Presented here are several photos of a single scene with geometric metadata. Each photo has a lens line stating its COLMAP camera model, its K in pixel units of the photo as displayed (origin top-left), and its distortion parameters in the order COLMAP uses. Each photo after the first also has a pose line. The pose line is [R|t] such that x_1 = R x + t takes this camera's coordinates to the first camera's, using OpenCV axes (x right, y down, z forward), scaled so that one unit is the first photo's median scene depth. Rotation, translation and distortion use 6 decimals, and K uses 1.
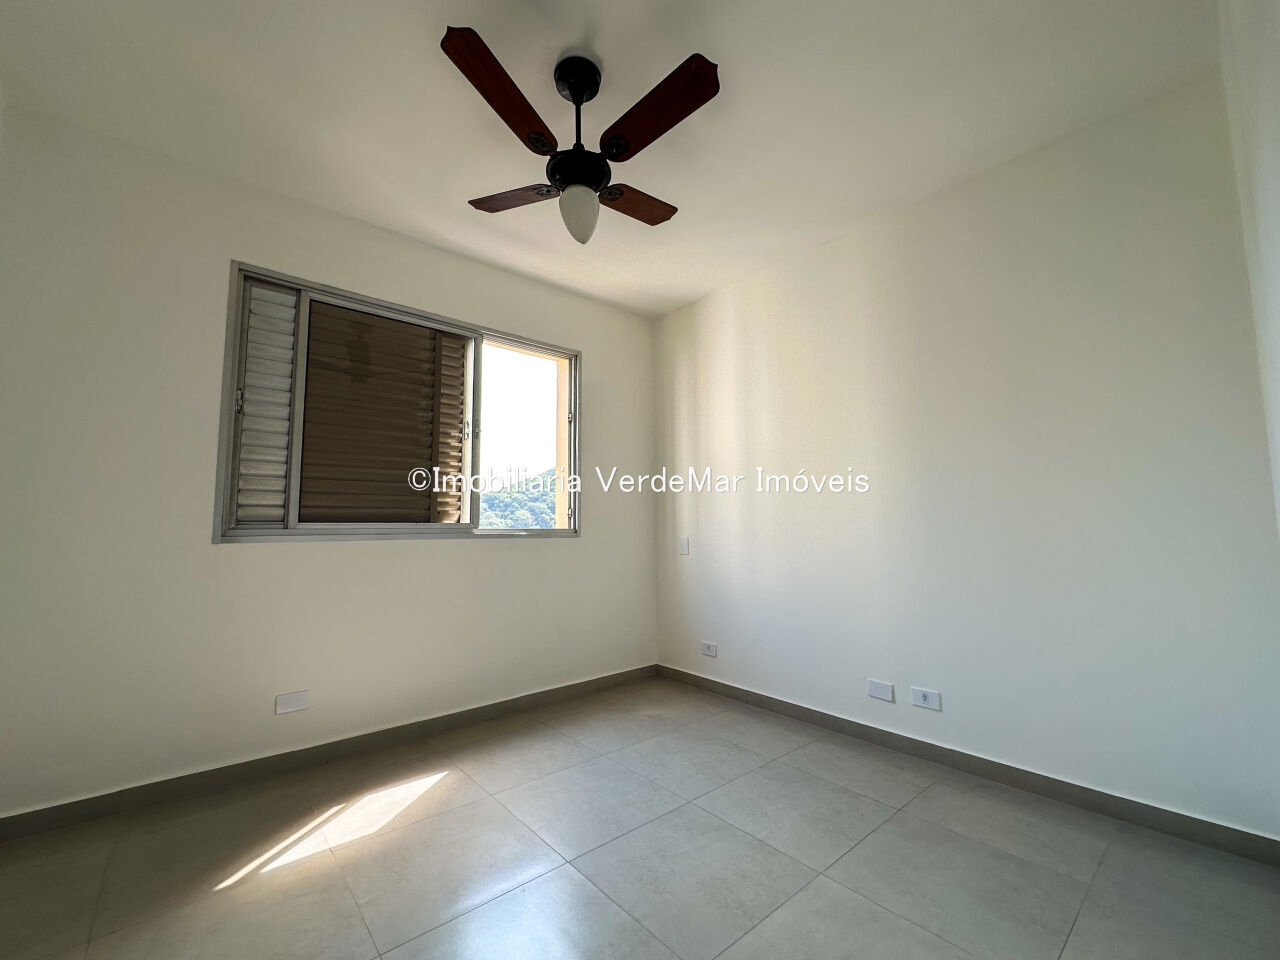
lens RADIAL K [[522.7, 0, 640.0], [0, 522.7, 480.0], [0, 0, 1]] dist [-0.000785, -0.000418]
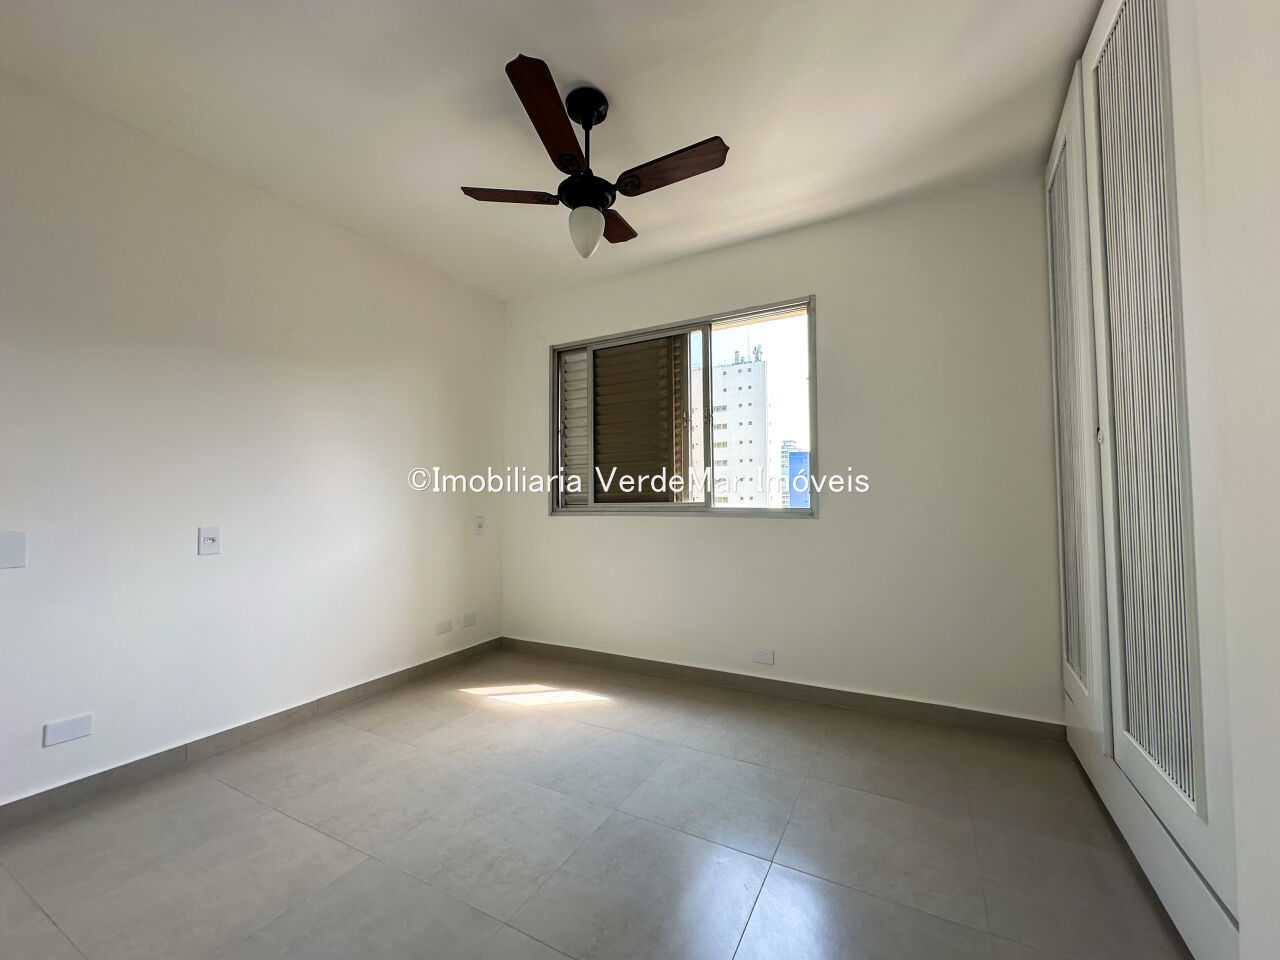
lens RADIAL K [[522.7, 0, 640.0], [0, 522.7, 480.0], [0, 0, 1]] dist [-0.000785, -0.000418]
pose [[0.322960, -0.036839, -0.945696, 0.756065], [0.087108, 0.996158, -0.009057, 0.038303], [0.942396, -0.079453, 0.324928, 0.605001]]
